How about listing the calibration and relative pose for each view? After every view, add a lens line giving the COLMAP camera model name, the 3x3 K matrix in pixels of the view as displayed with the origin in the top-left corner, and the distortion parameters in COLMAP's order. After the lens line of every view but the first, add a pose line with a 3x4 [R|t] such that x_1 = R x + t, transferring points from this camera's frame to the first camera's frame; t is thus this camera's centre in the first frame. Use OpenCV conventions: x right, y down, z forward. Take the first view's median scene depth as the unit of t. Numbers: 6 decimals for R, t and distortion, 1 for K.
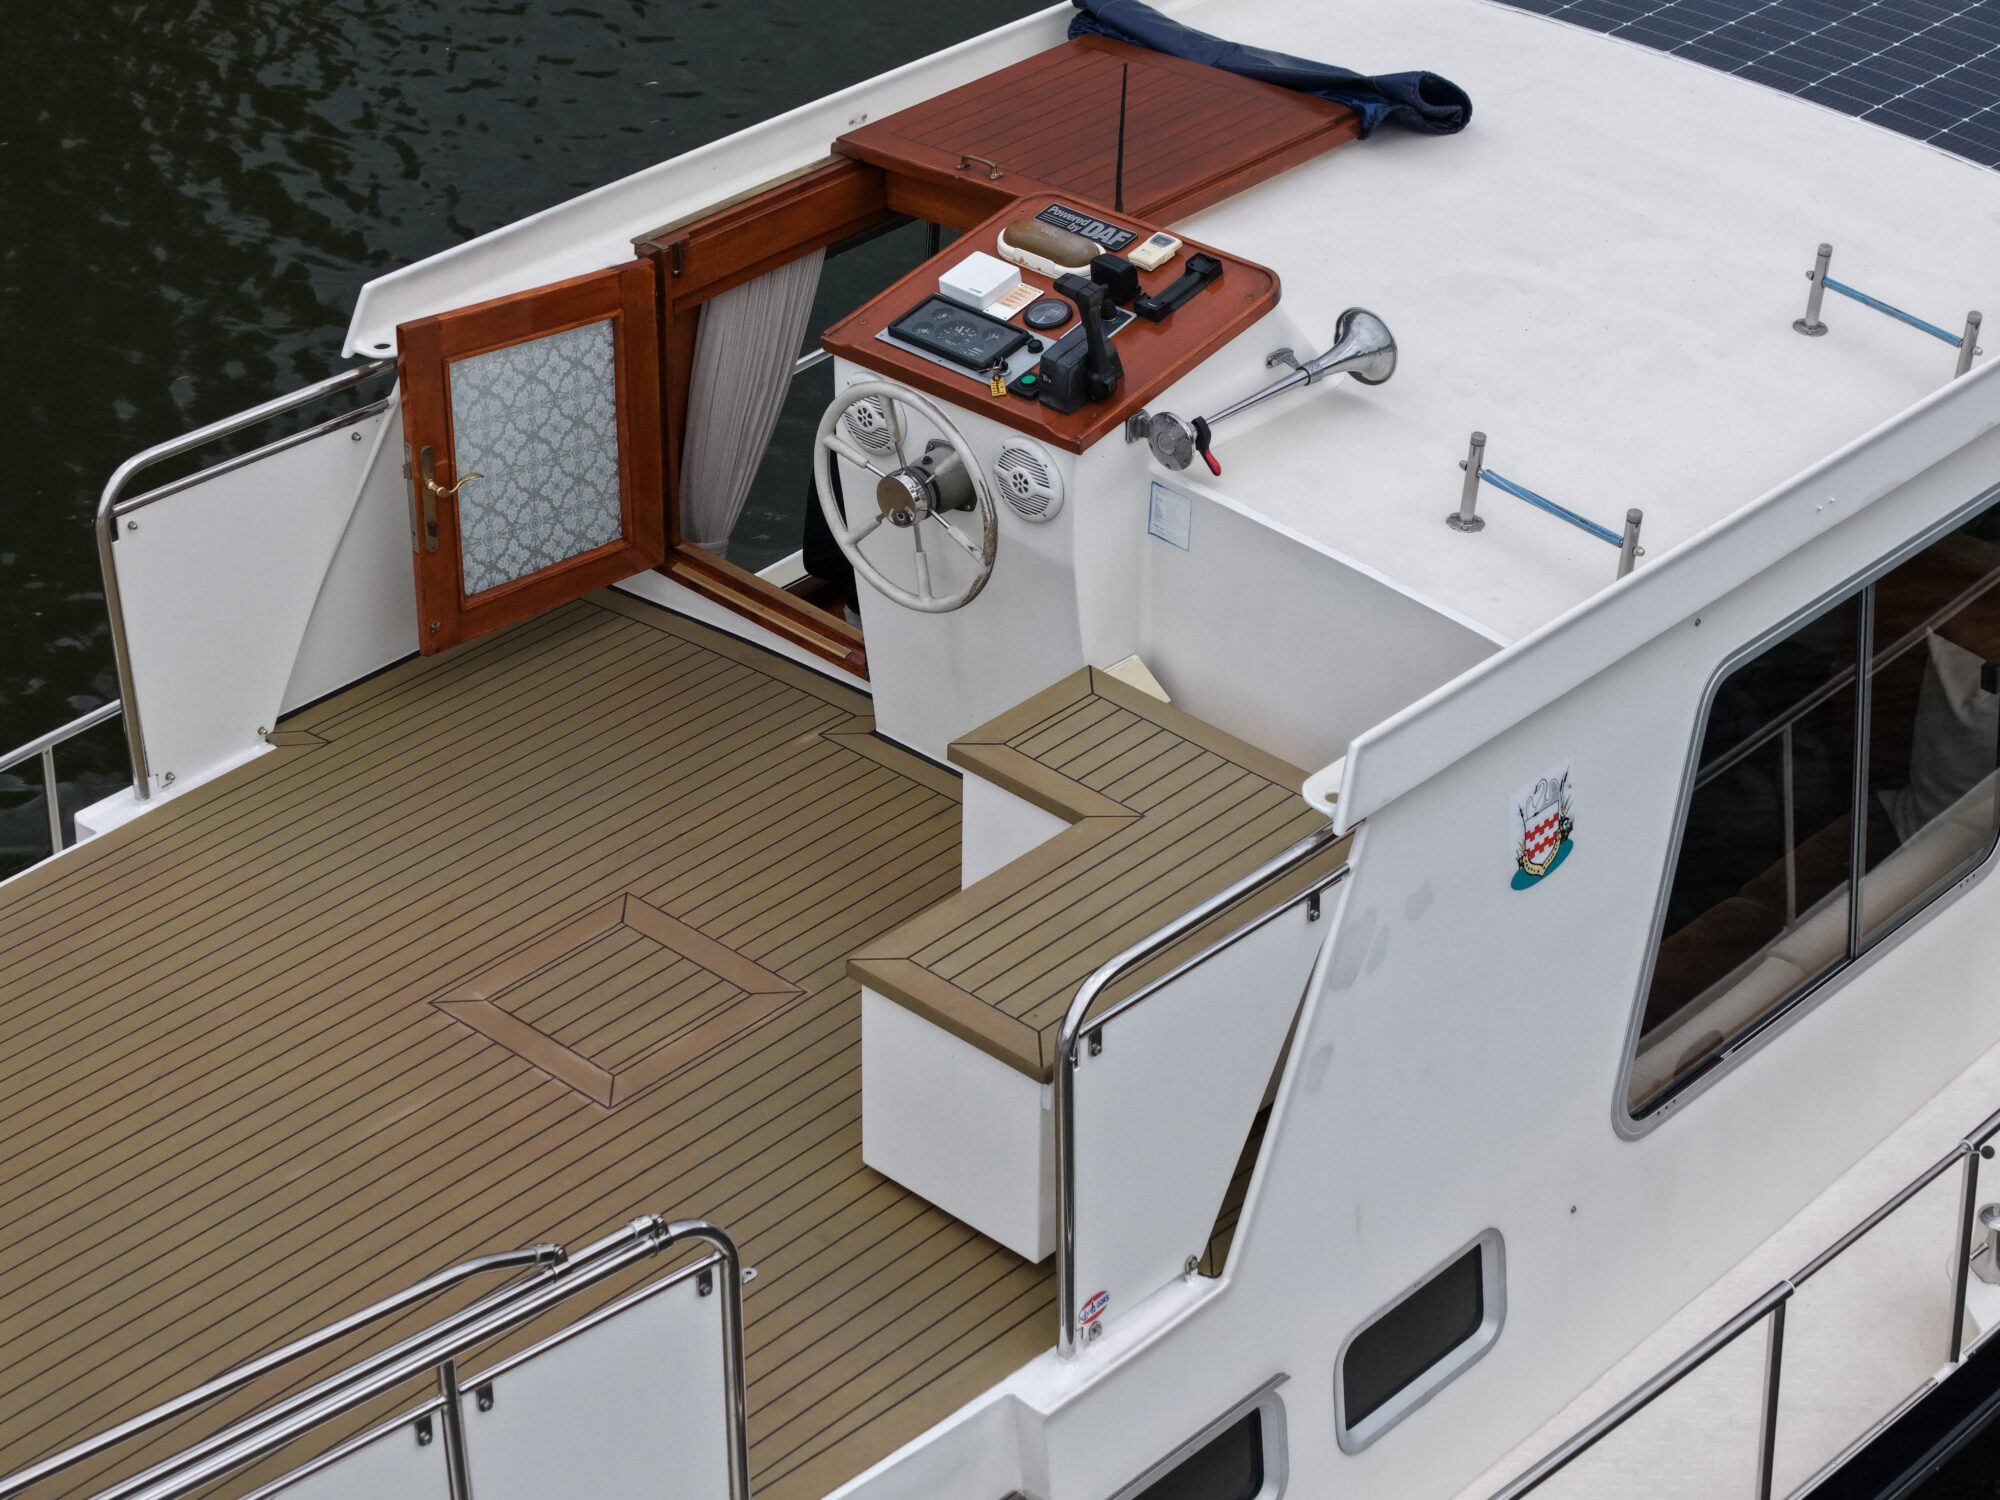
lens RADIAL K [[4269.6, 0, 1000.0], [0, 4269.6, 750.0], [0, 0, 1]] dist [-0.202712, 0.932164]
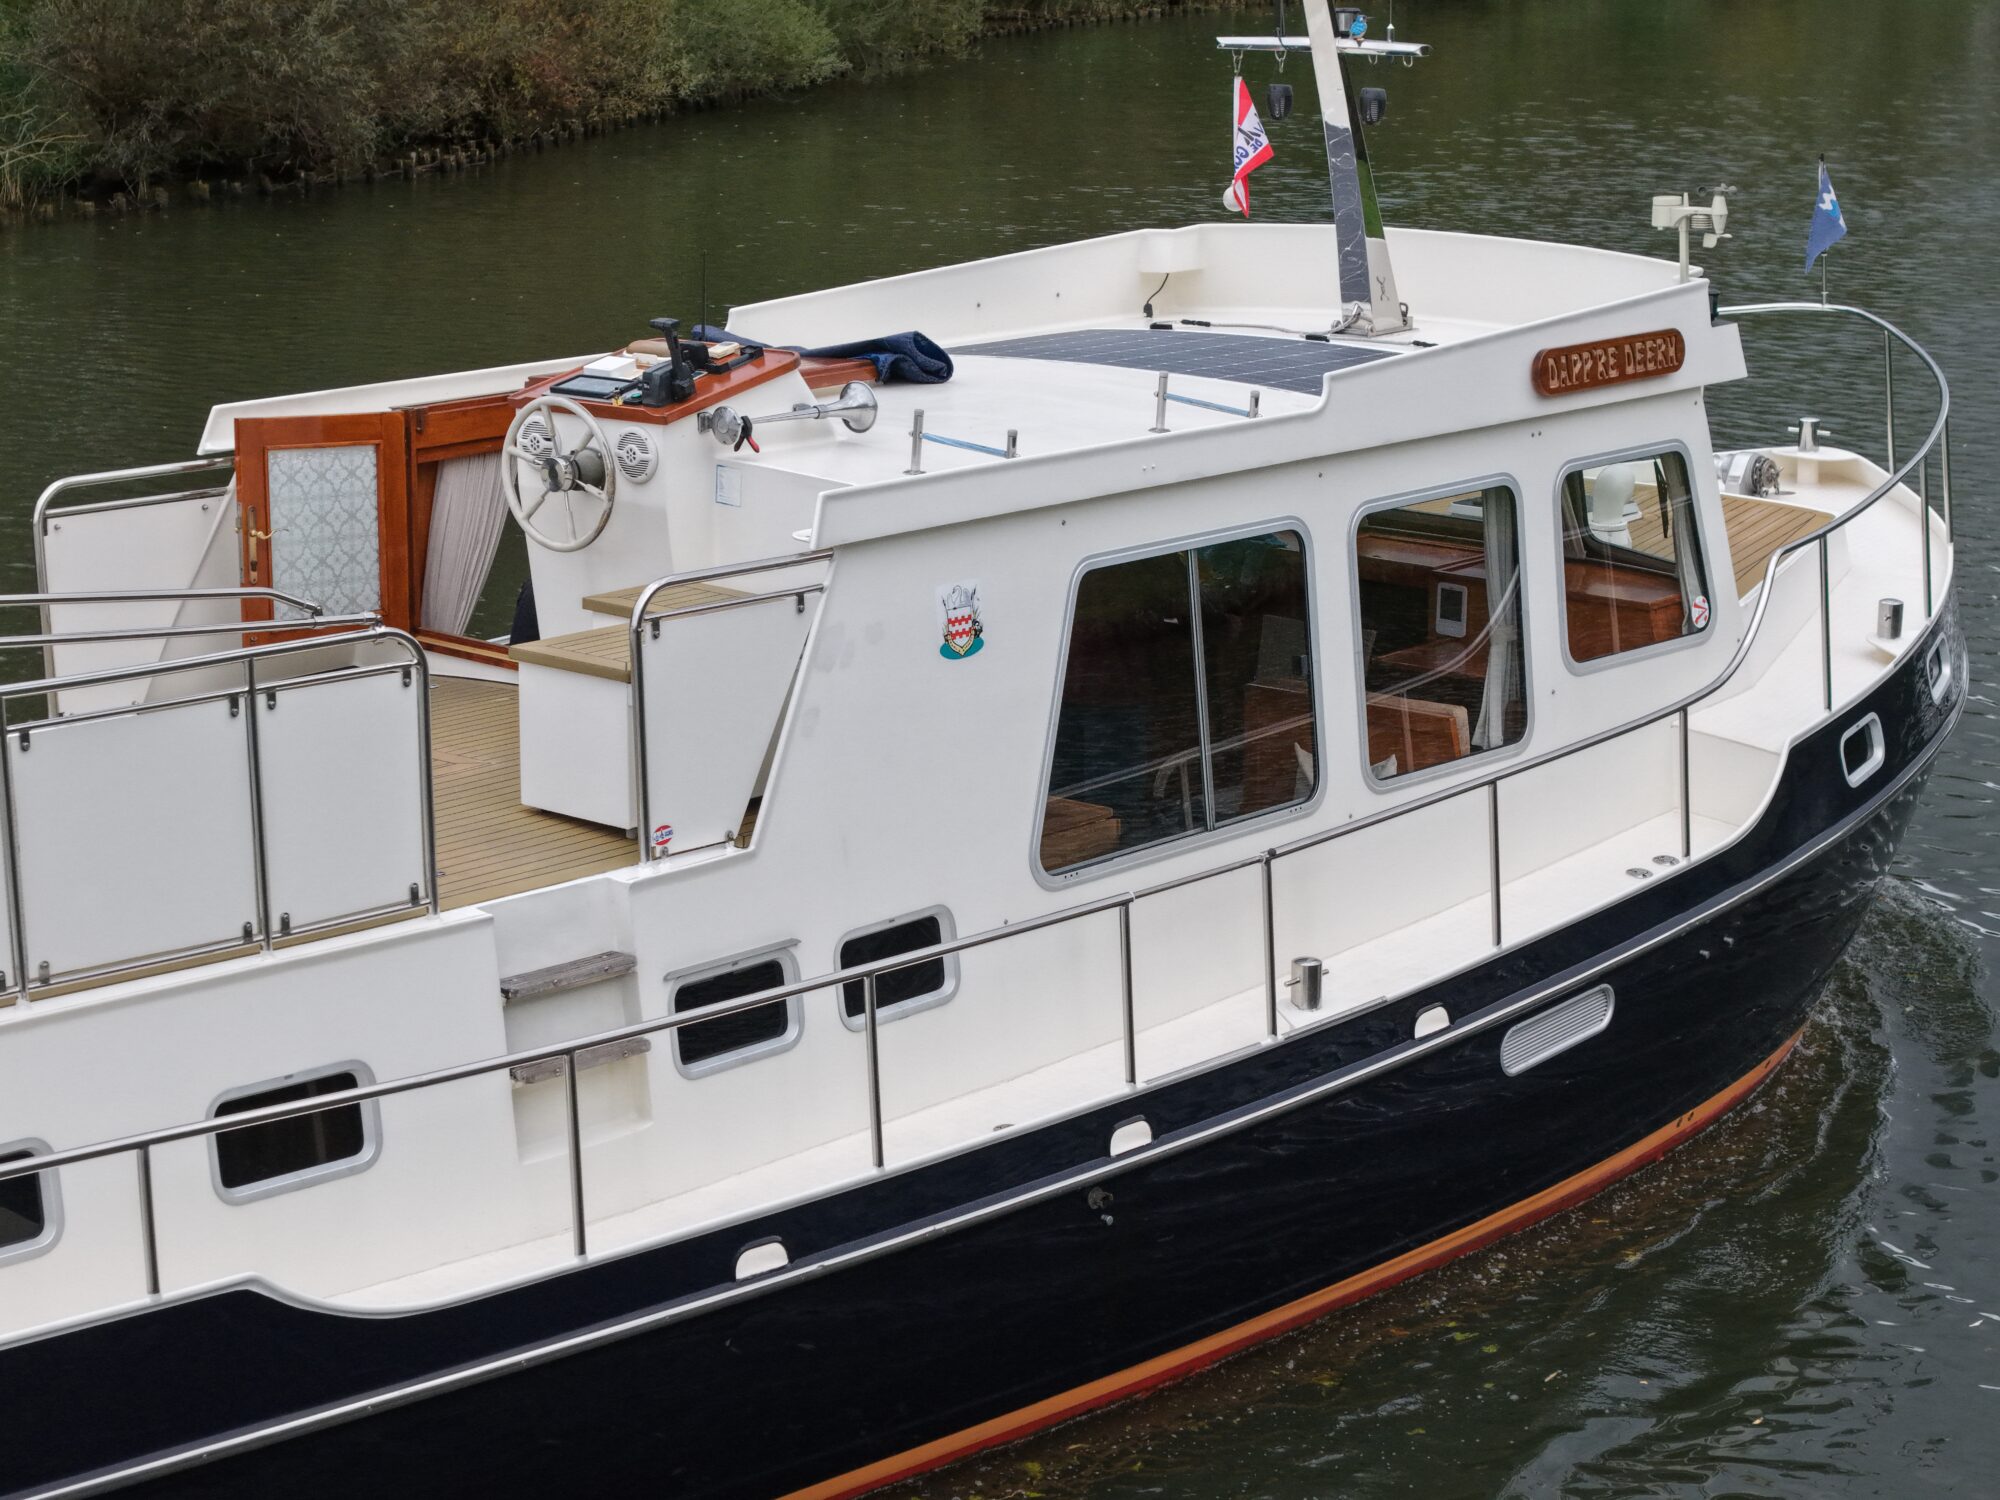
lens RADIAL K [[4269.6, 0, 1000.0], [0, 4269.6, 750.0], [0, 0, 1]] dist [-0.202712, 0.932164]
pose [[0.998950, -0.015005, 0.043277, 0.068304], [0.028724, 0.941169, -0.336714, 0.549020], [-0.035678, 0.337603, 0.940612, -0.425550]]
